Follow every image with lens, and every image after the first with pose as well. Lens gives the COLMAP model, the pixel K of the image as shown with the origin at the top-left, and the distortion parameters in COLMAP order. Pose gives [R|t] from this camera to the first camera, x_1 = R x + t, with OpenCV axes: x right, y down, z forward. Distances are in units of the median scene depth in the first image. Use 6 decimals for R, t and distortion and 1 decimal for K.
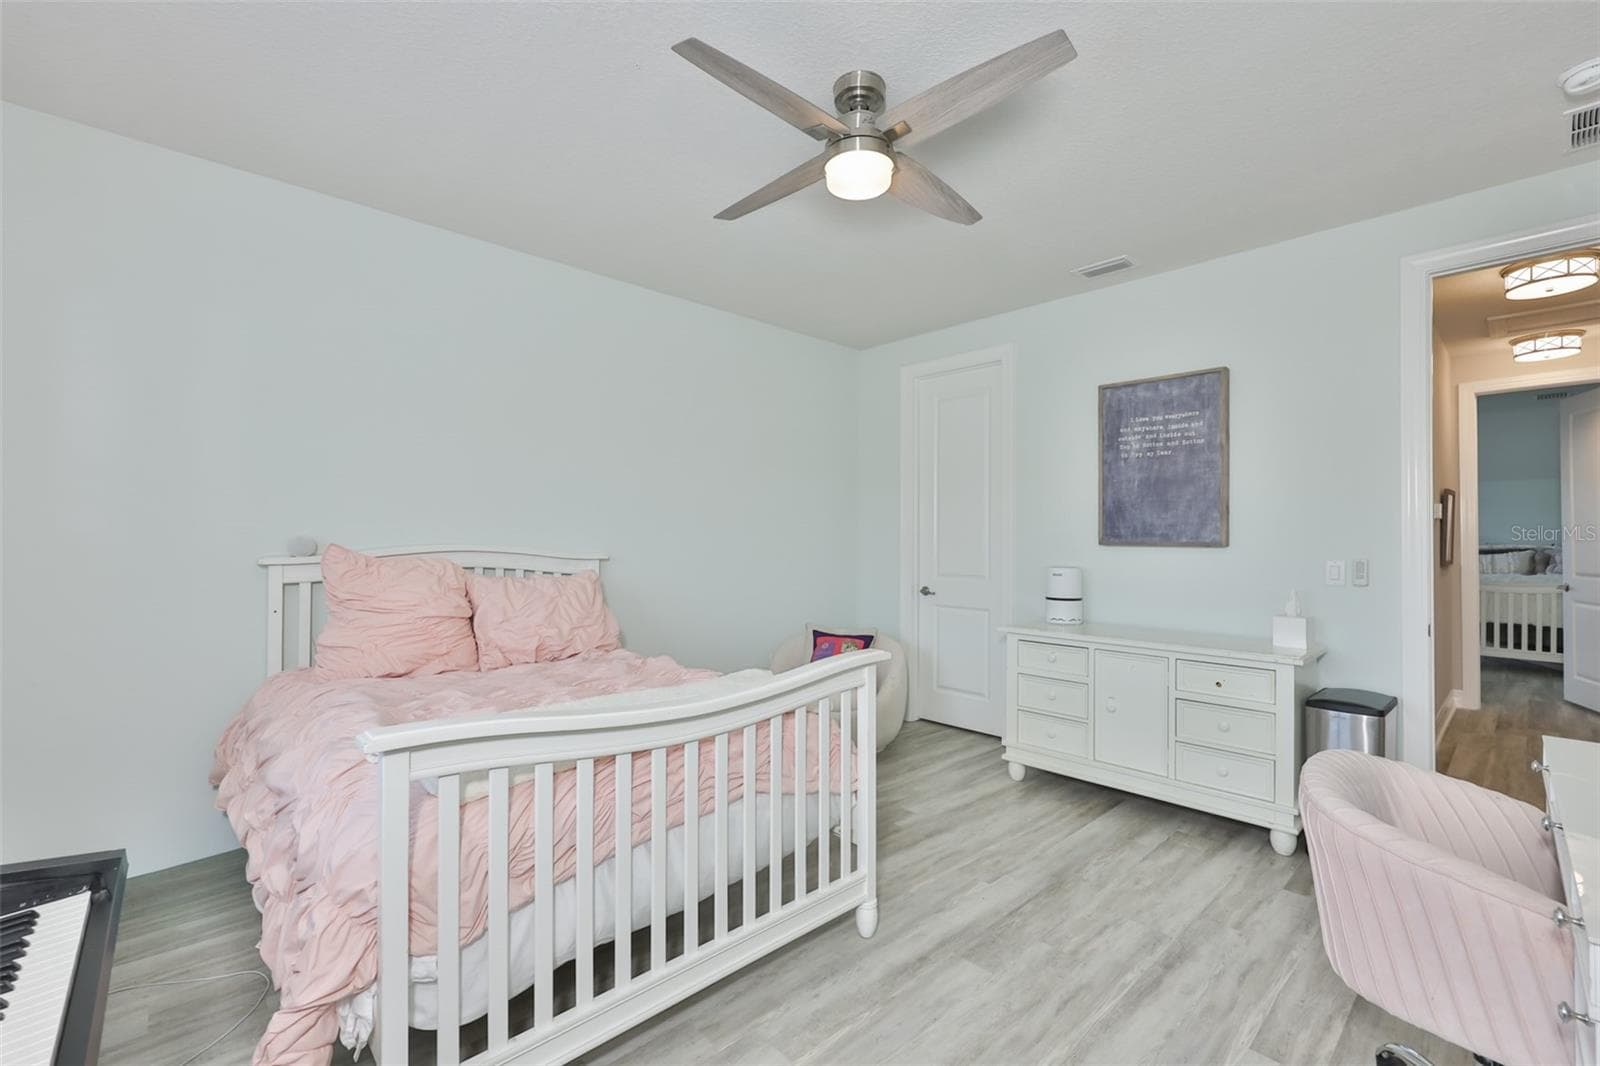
lens RADIAL K [[680.8, 0, 802.4], [0, 680.8, 534.5], [0, 0, 1]] dist [0.000649, -0.000360]
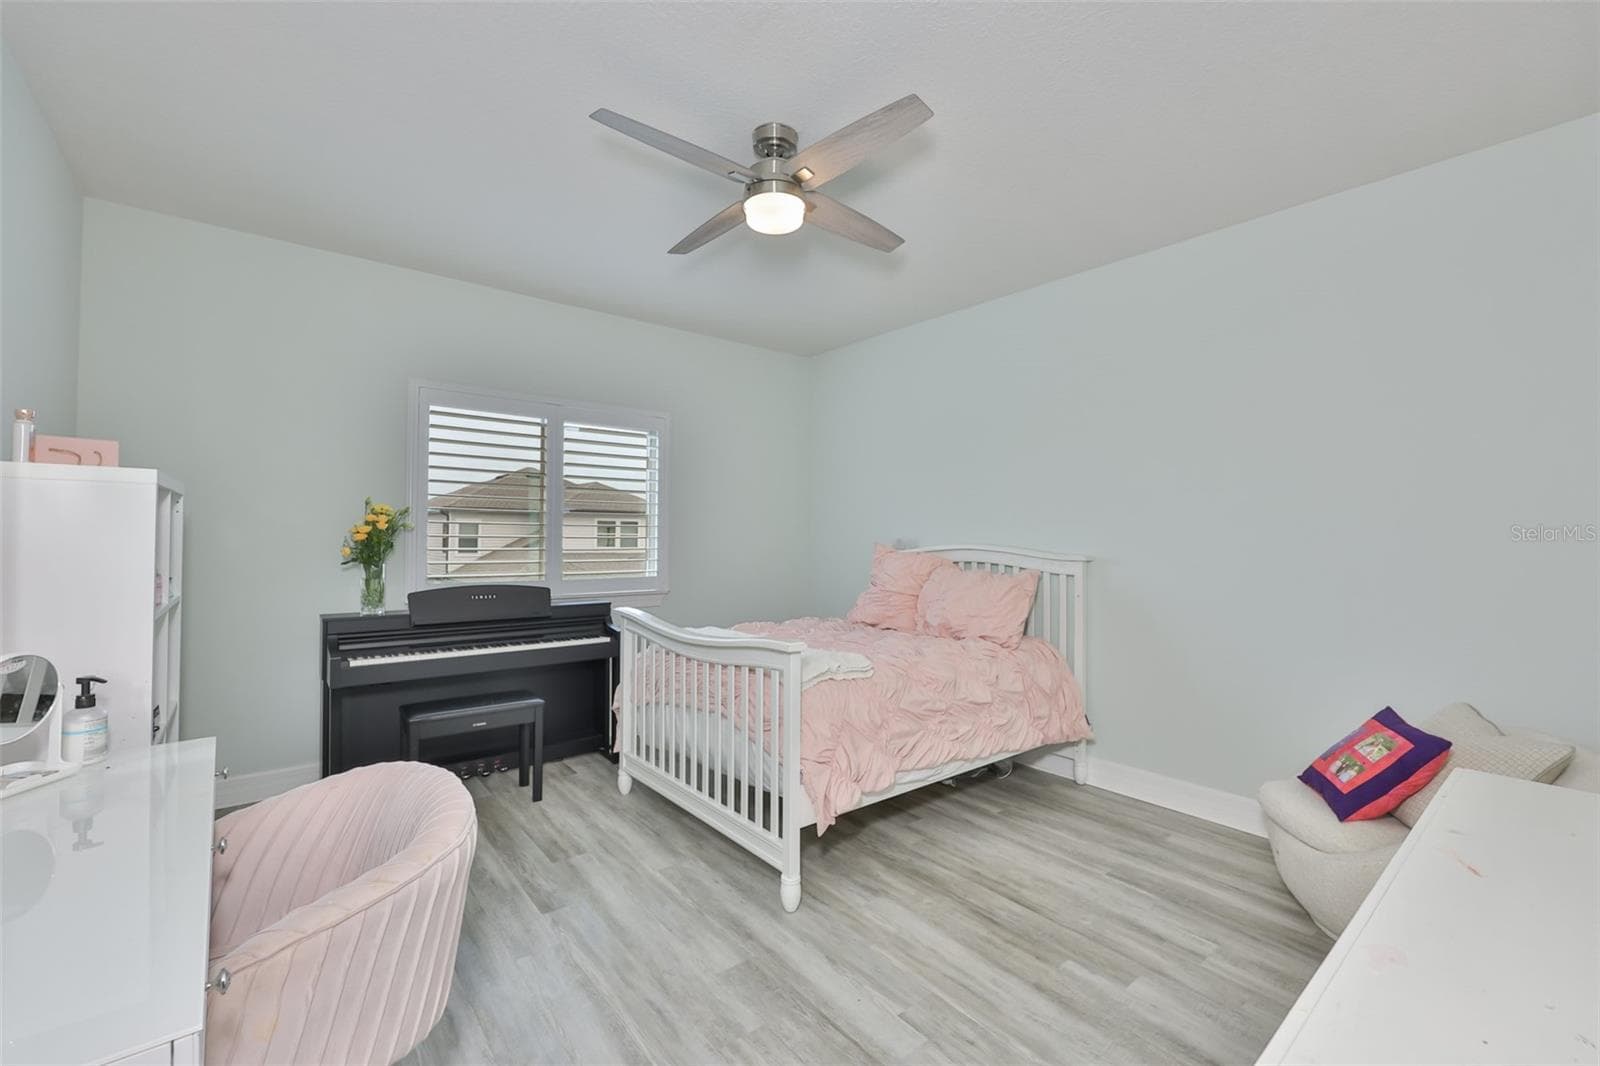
lens RADIAL K [[680.8, 0, 795.9], [0, 680.8, 533.4], [0, 0, 1]] dist [0.000649, -0.000360]
pose [[-0.082341, -0.014145, -0.996504, 0.367653], [0.001239, 0.999897, -0.014295, 0.005788], [0.996603, -0.002412, -0.082315, 0.348583]]
